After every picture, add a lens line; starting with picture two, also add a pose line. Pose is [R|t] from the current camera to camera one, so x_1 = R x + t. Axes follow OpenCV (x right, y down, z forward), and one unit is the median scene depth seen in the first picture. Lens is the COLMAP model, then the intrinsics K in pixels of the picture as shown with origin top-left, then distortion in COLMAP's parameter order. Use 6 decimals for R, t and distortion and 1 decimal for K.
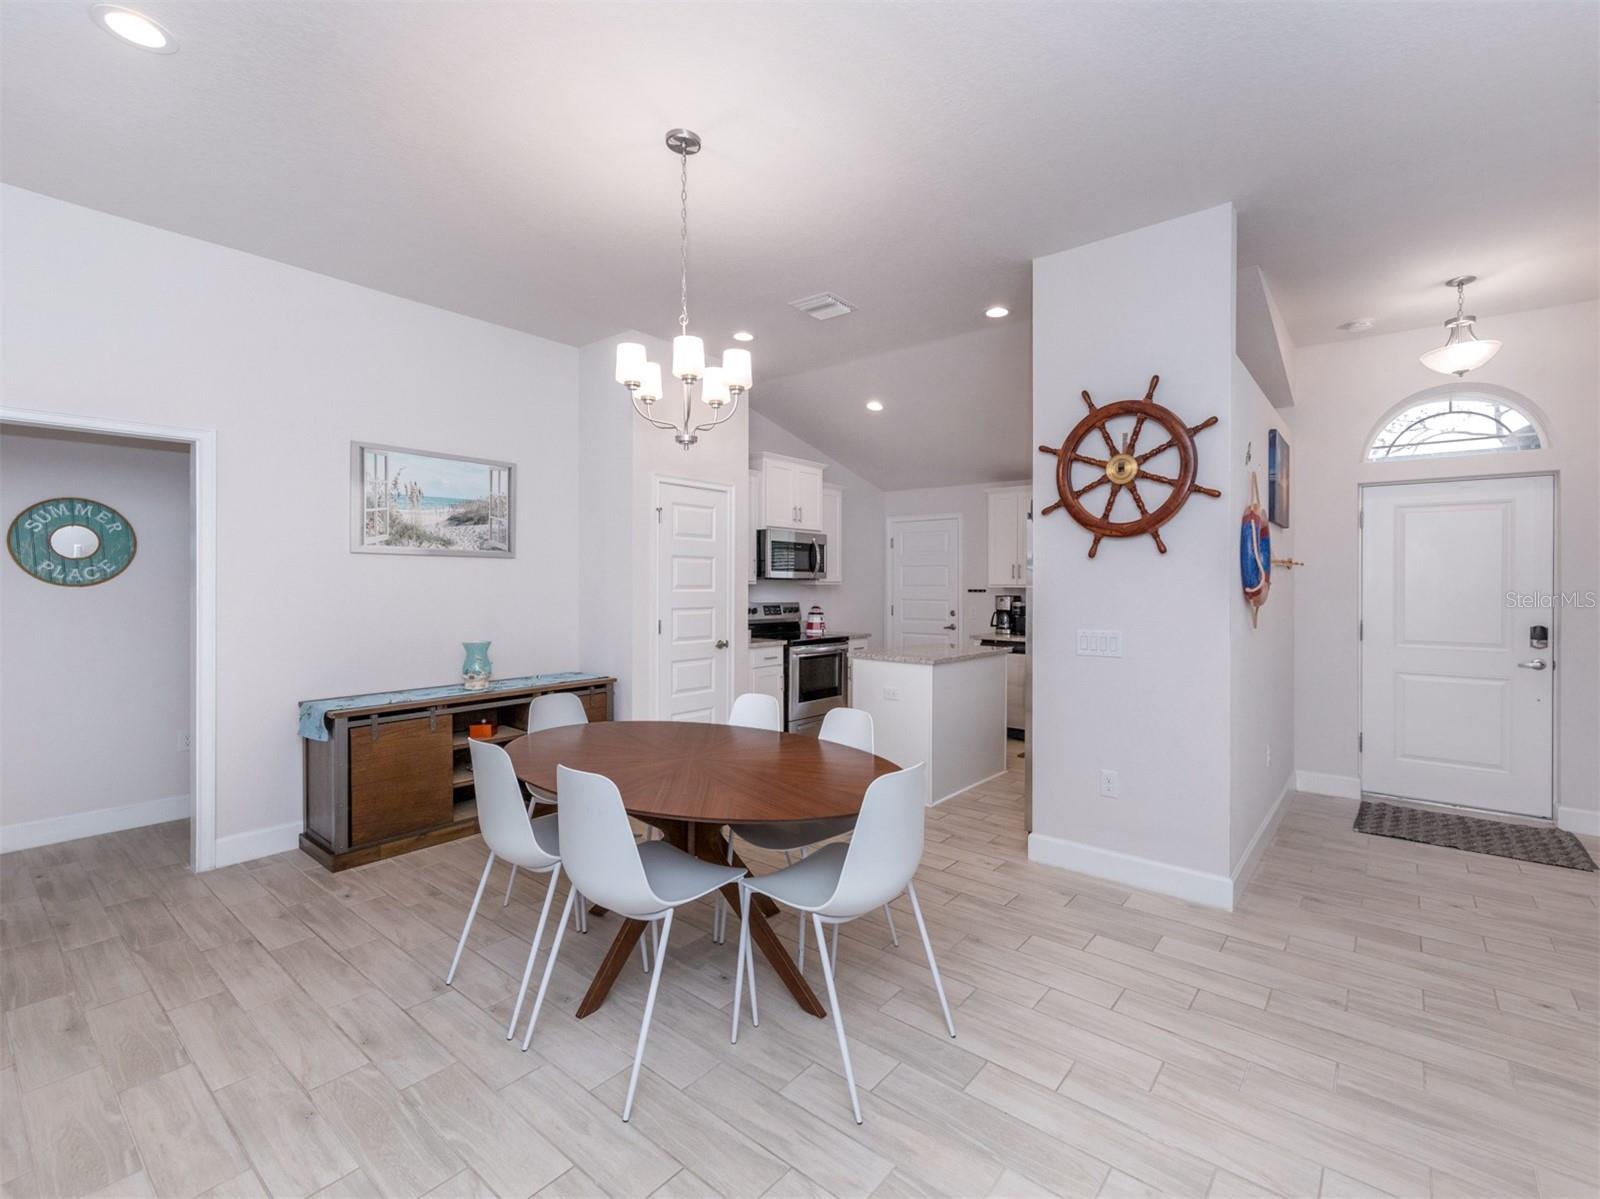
lens RADIAL K [[735.3, 0, 821.7], [0, 735.3, 591.6], [0, 0, 1]] dist [0.007517, -0.002138]
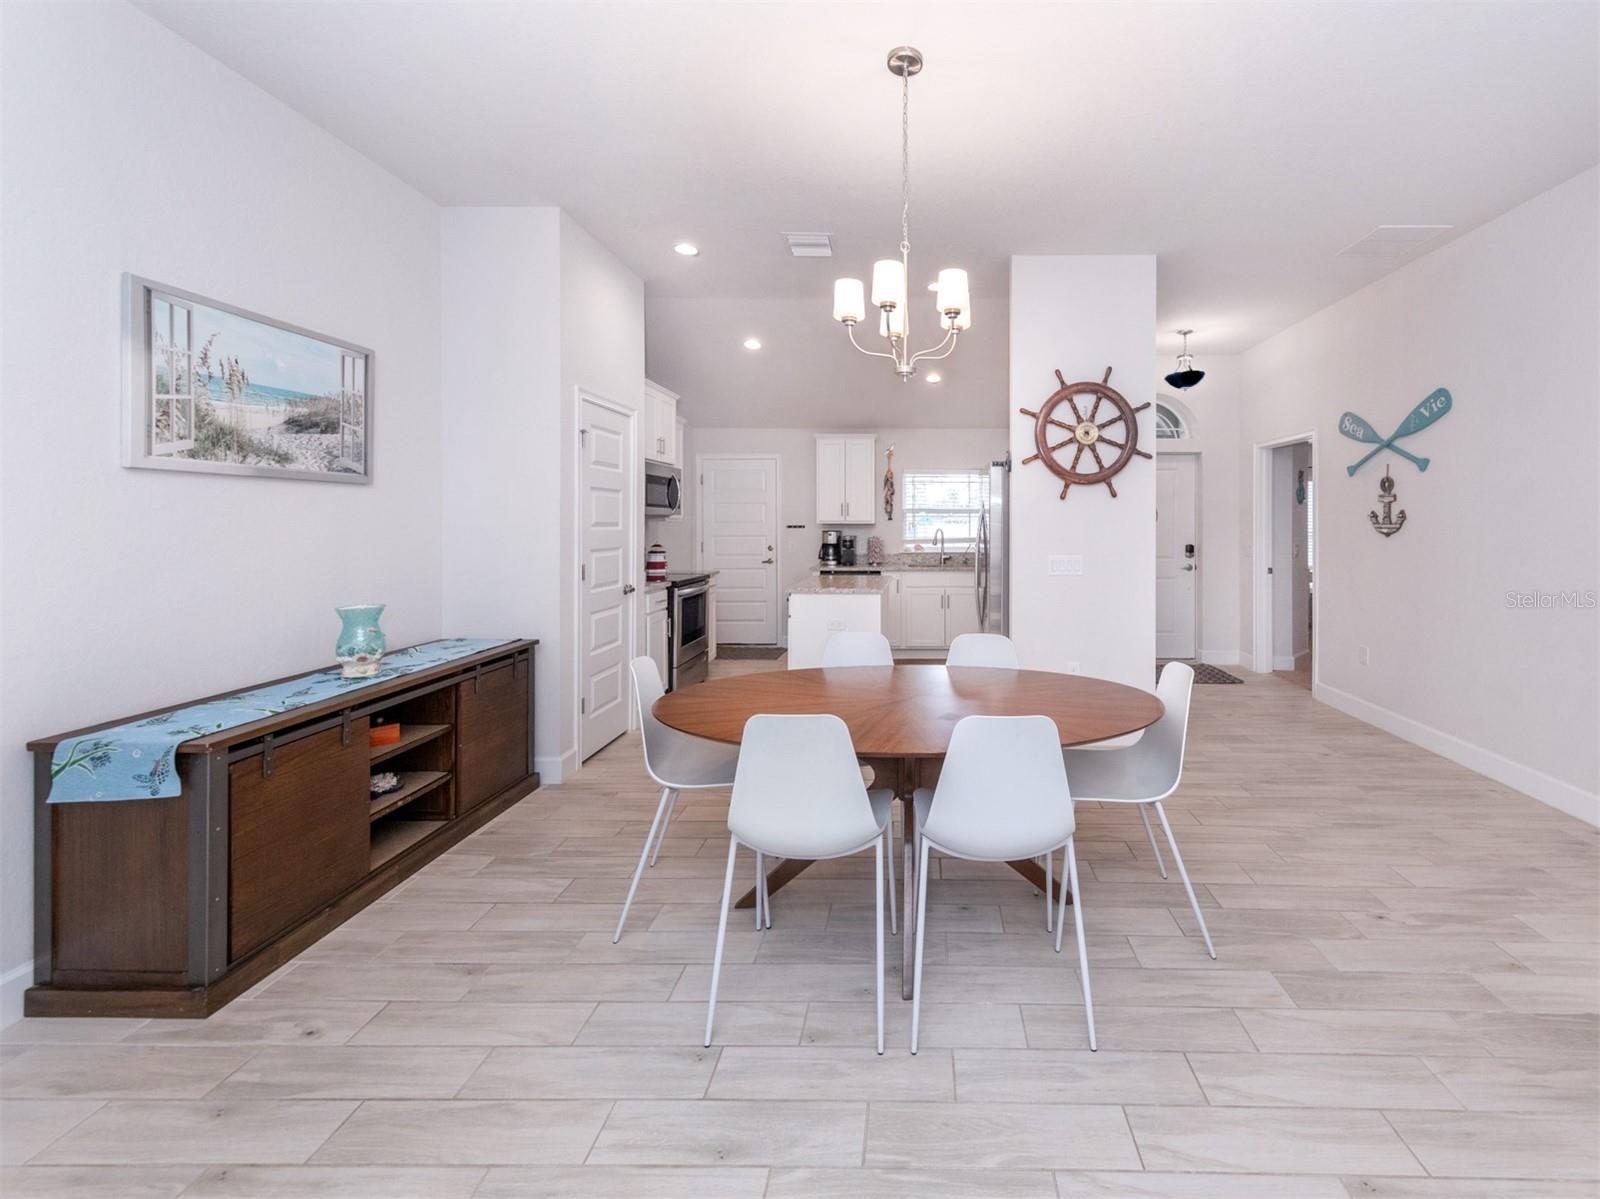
lens RADIAL K [[677.9, 0, 916.9], [0, 677.9, 526.4], [0, 0, 1]] dist [0.009992, -0.002195]
pose [[0.780059, -0.007733, 0.625658, -0.553250], [0.008809, 0.999960, 0.001376, -0.002763], [-0.625643, 0.004438, 0.780097, 0.223625]]
